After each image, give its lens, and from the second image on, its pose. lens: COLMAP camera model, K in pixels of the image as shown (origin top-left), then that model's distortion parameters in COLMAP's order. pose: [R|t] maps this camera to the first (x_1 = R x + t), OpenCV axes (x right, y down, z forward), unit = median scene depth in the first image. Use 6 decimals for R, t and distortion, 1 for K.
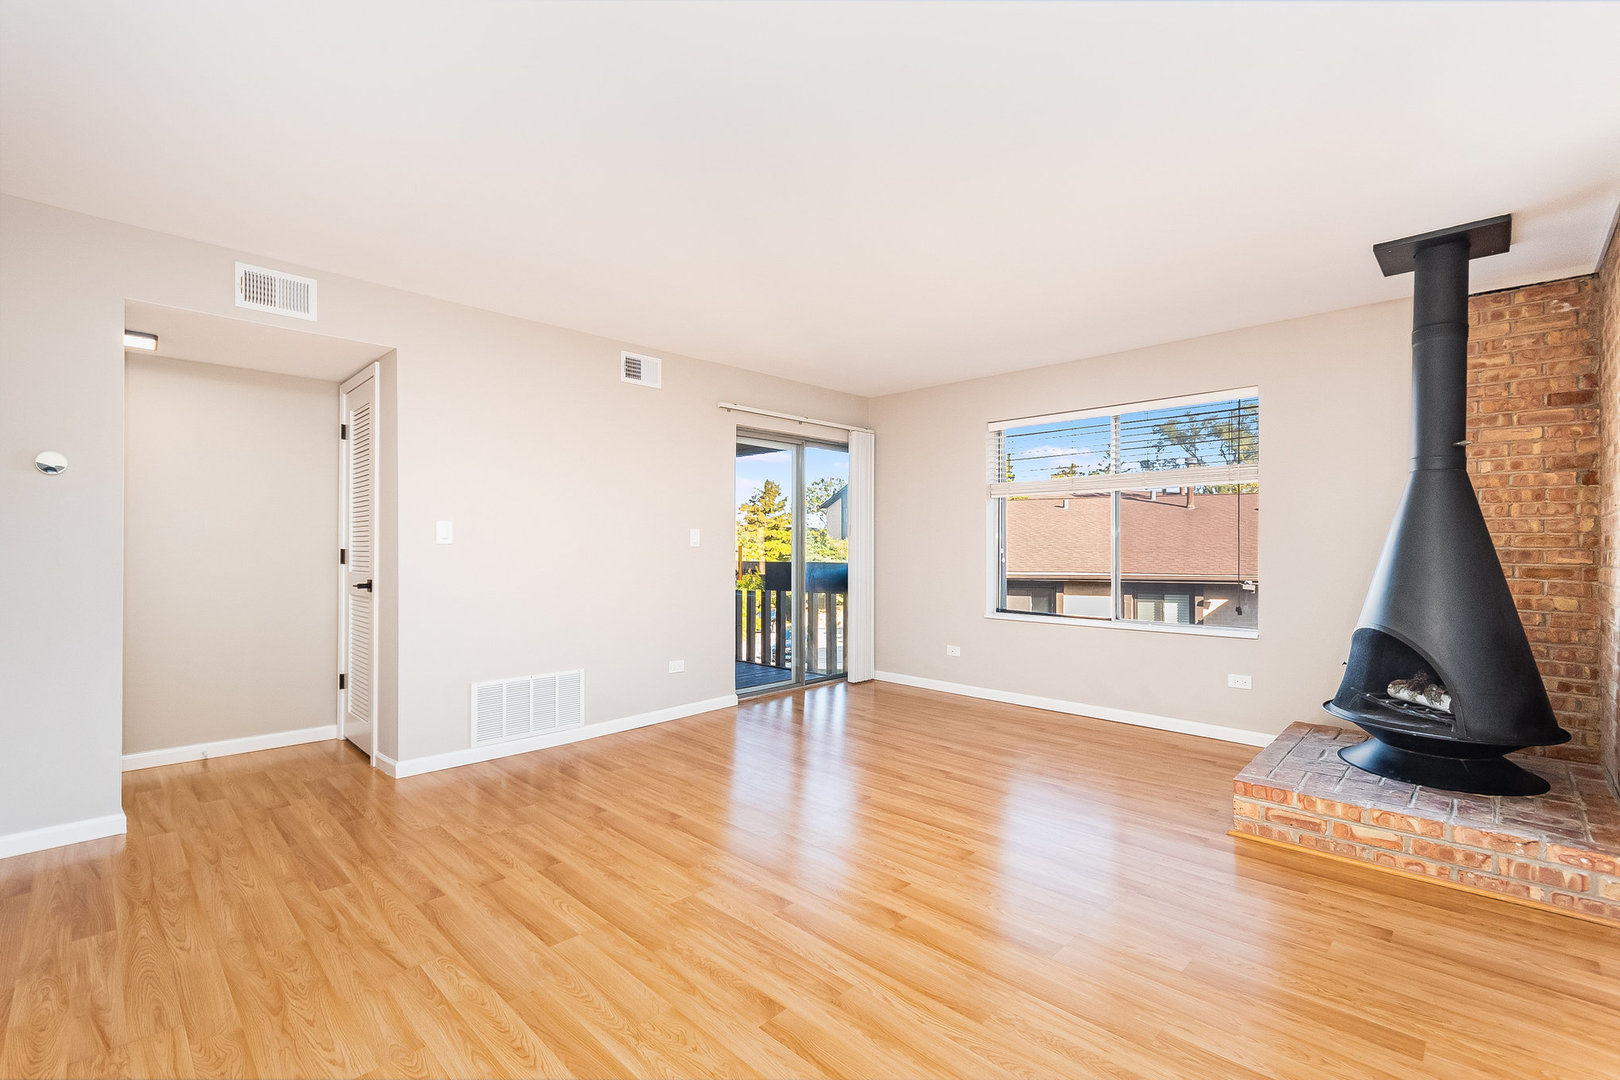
lens RADIAL K [[711.8, 0, 816.3], [0, 711.8, 544.3], [0, 0, 1]] dist [0.005139, 0.000136]
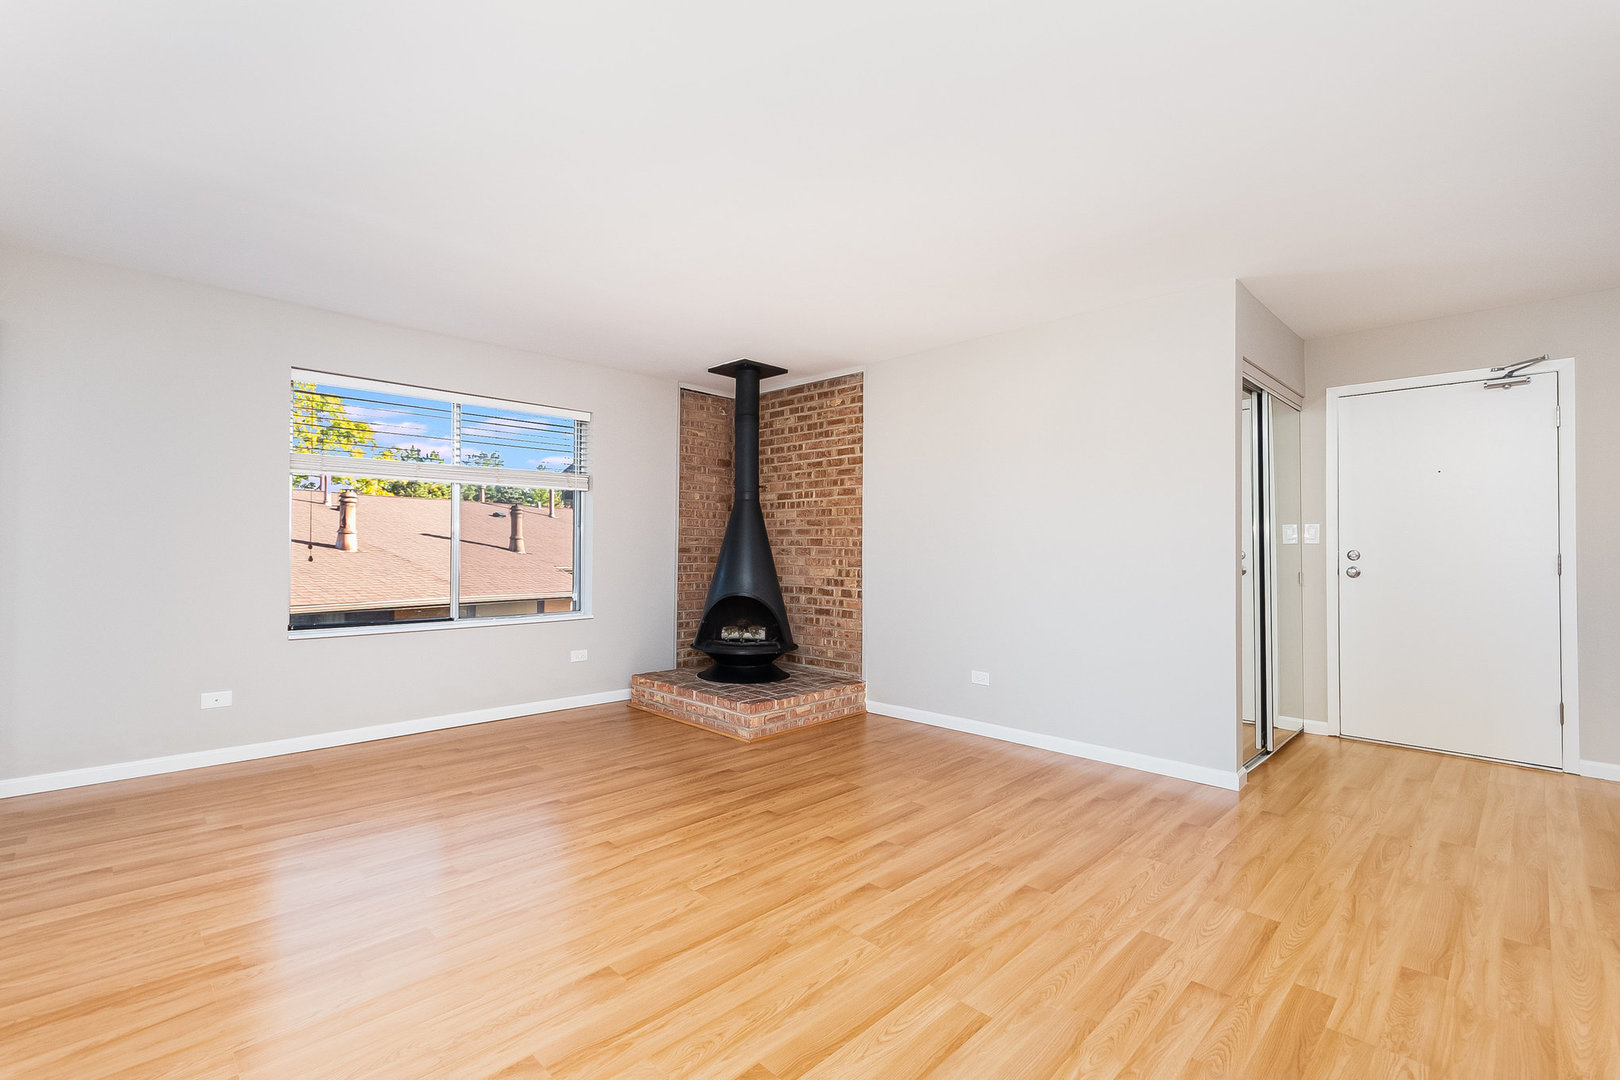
lens RADIAL K [[711.8, 0, 814.8], [0, 711.8, 538.1], [0, 0, 1]] dist [0.005139, 0.000136]
pose [[0.015172, 0.011732, 0.999816, -0.738694], [-0.012537, 0.999855, -0.011543, 0.004655], [-0.999806, -0.012359, 0.015317, 0.723845]]
